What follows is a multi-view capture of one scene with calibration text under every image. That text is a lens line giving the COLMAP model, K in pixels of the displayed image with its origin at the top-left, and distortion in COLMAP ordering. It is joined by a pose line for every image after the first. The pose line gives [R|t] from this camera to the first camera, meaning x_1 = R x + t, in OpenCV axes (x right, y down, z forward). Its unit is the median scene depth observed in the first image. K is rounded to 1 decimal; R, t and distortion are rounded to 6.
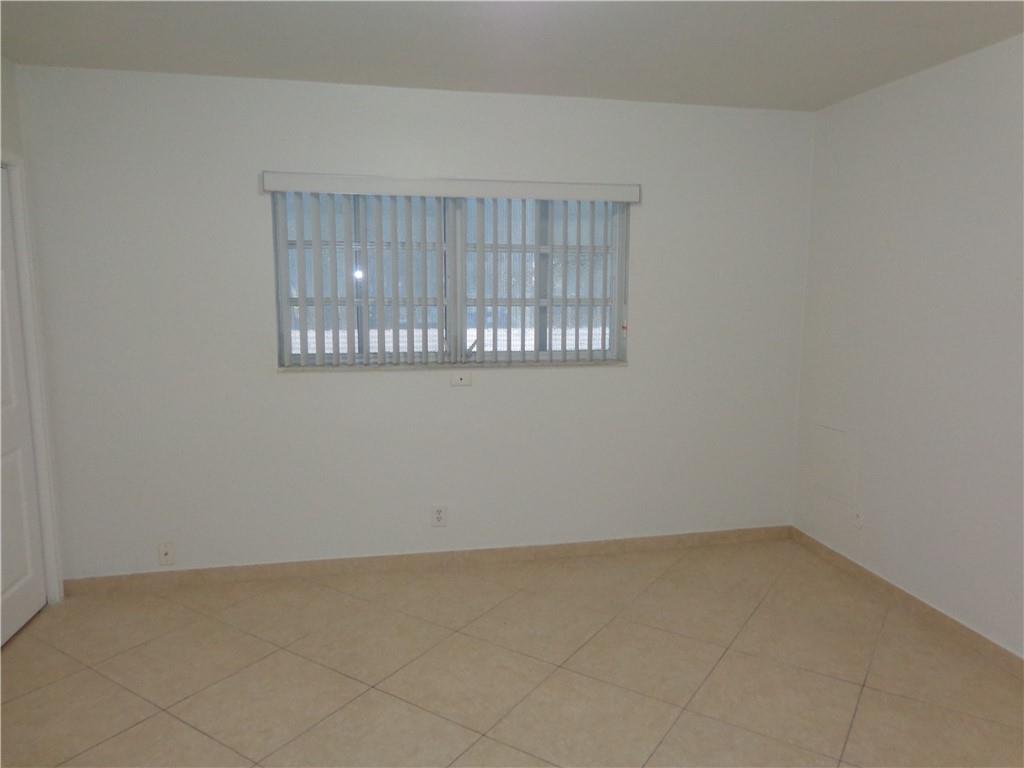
lens RADIAL K [[717.0, 0, 518.4], [0, 717.0, 379.1], [0, 0, 1]] dist [-0.010879, 0.008633]
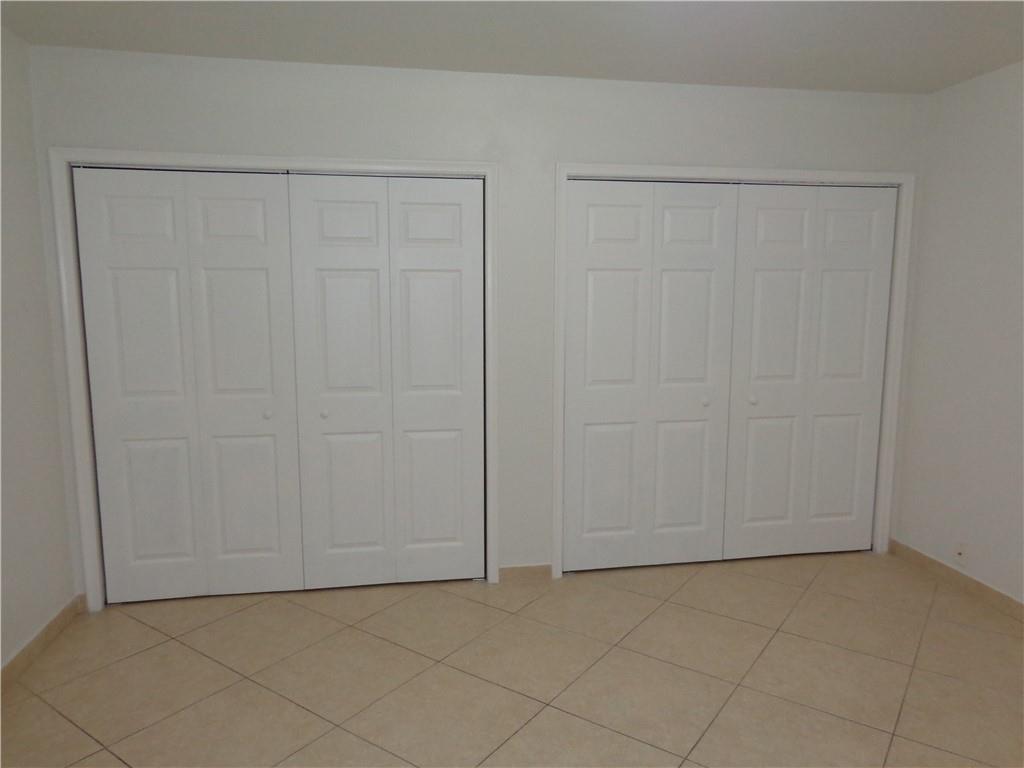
lens RADIAL K [[717.0, 0, 504.9], [0, 717.0, 384.2], [0, 0, 1]] dist [-0.010879, 0.008633]
pose [[-0.055727, 0.134257, -0.989378, 0.456303], [-0.118623, 0.983010, 0.140074, -0.048132], [0.991374, 0.125168, -0.038854, 0.347520]]
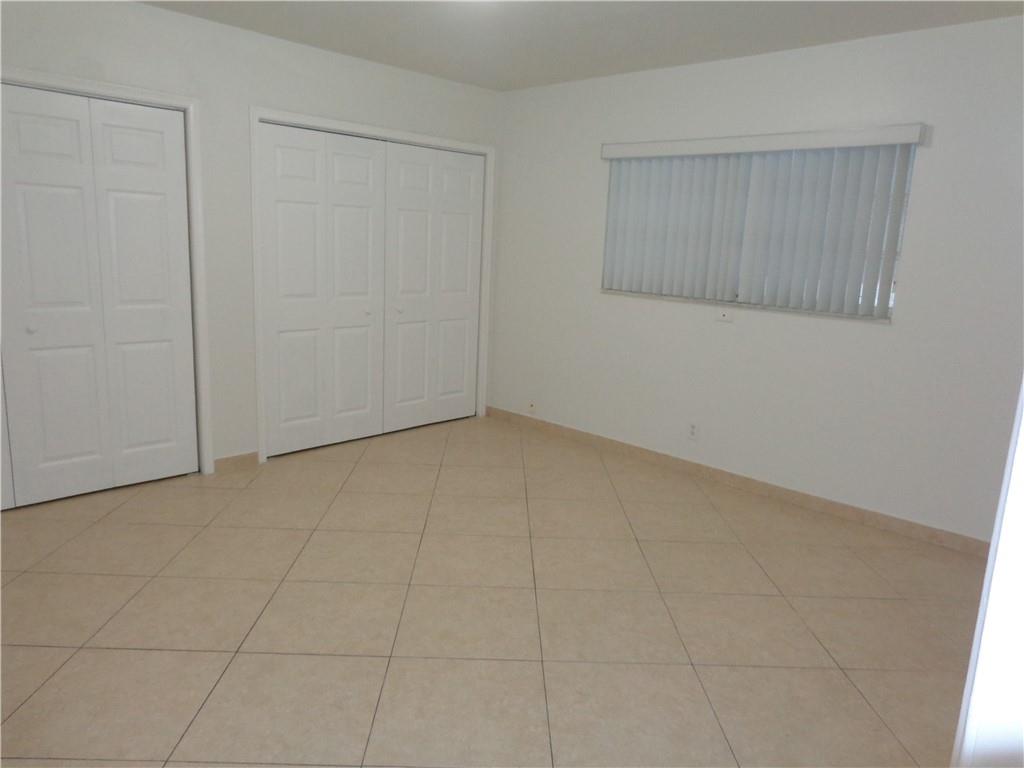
lens RADIAL K [[717.0, 0, 504.9], [0, 717.0, 374.8], [0, 0, 1]] dist [-0.010879, 0.008633]
pose [[0.543774, 0.177254, -0.820299, 0.654787], [-0.141287, 0.982825, 0.118714, 0.006296], [0.827253, 0.051344, 0.559478, 0.088344]]
